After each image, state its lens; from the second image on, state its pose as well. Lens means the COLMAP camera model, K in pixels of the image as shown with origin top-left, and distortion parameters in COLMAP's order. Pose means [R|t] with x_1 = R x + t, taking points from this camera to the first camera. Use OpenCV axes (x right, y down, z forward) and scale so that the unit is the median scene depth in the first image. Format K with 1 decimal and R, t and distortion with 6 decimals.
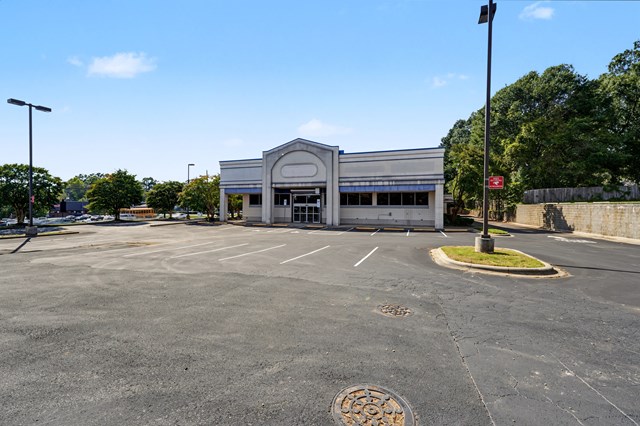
lens RADIAL K [[267.8, 0, 316.8], [0, 267.8, 209.1], [0, 0, 1]] dist [0.004849, -0.000197]
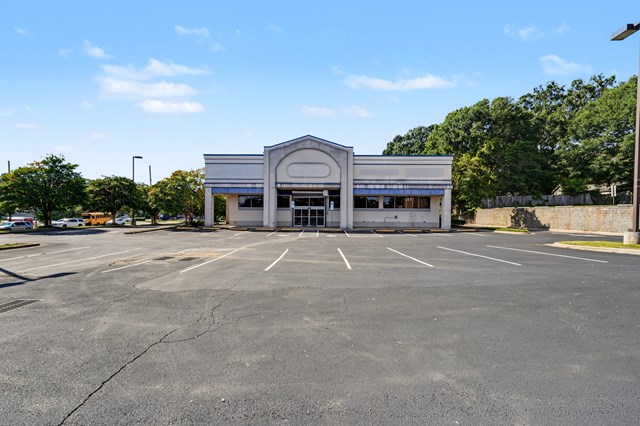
lens RADIAL K [[267.8, 0, 316.8], [0, 267.8, 218.6], [0, 0, 1]] dist [0.004849, -0.000197]
pose [[0.945509, -0.004026, 0.325571, -0.344717], [0.001036, 0.999956, 0.009356, 0.014592], [-0.325595, -0.008509, 0.945471, 0.114969]]
